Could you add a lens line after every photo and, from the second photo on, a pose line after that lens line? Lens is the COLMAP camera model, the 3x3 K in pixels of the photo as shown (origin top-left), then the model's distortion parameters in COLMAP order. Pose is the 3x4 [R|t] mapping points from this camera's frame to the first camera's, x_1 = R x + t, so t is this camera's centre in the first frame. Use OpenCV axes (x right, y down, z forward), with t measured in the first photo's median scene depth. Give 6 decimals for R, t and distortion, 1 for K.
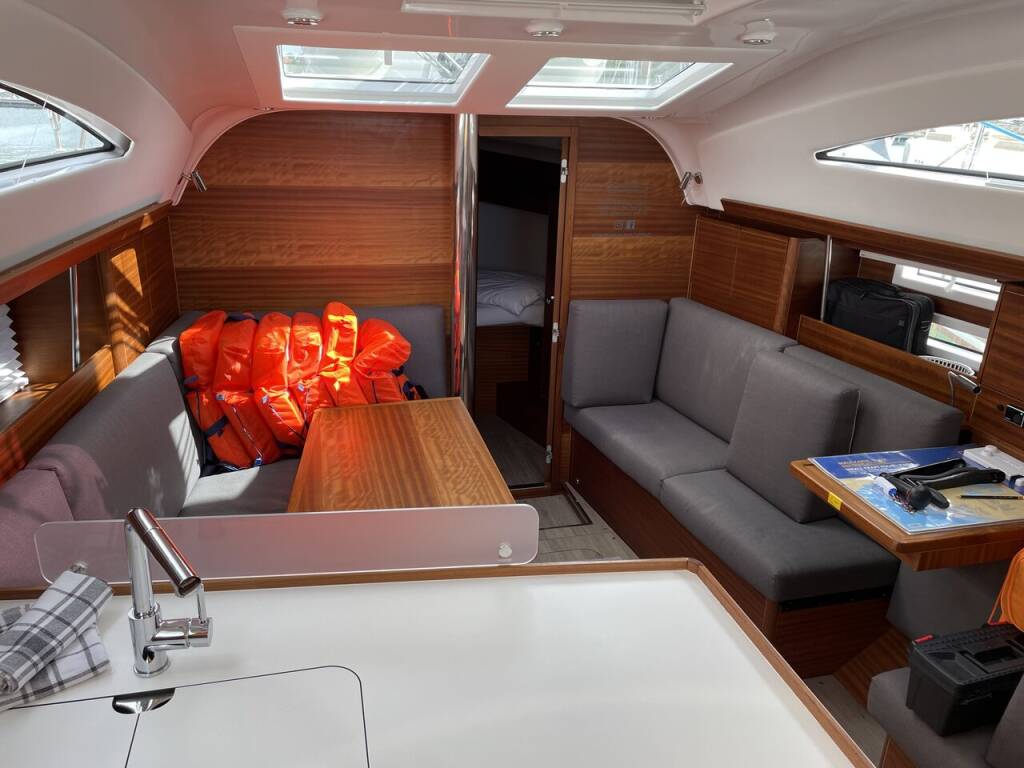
lens RADIAL K [[776.5, 0, 512.0], [0, 776.5, 384.0], [0, 0, 1]] dist [-0.040726, -0.002035]
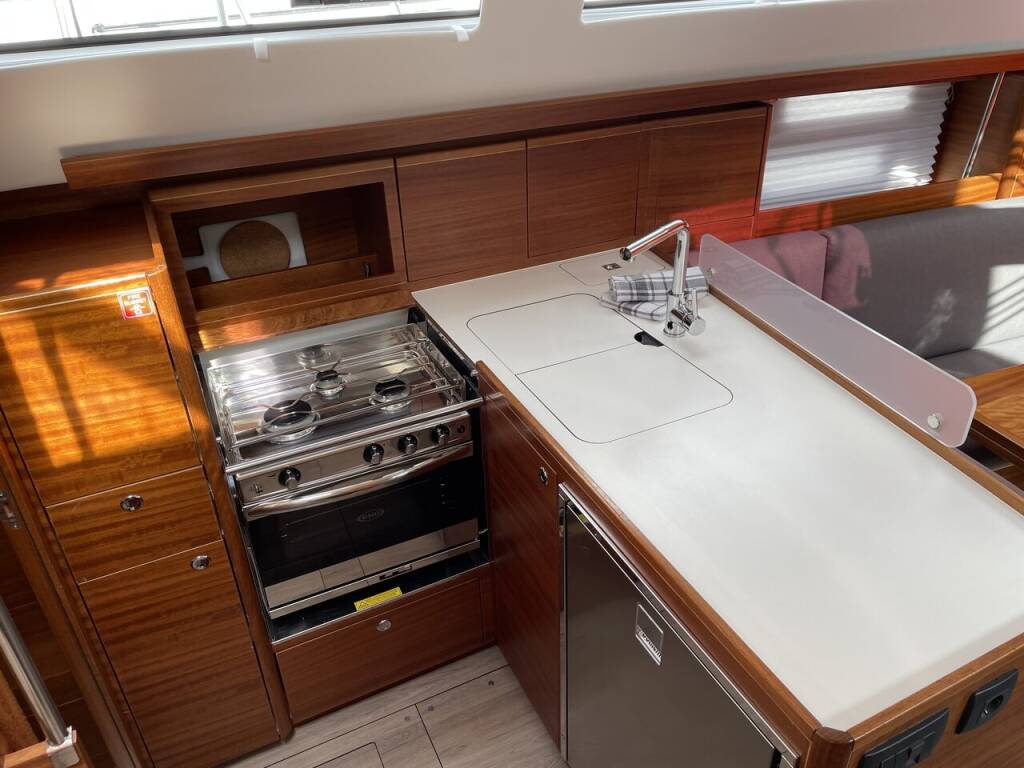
lens RADIAL K [[776.5, 0, 512.0], [0, 776.5, 384.0], [0, 0, 1]] dist [-0.040726, -0.002035]
pose [[0.211885, 0.478307, -0.852248, 0.856741], [-0.294261, 0.862804, 0.411072, -0.087269], [0.931942, 0.163684, 0.323562, 0.216132]]
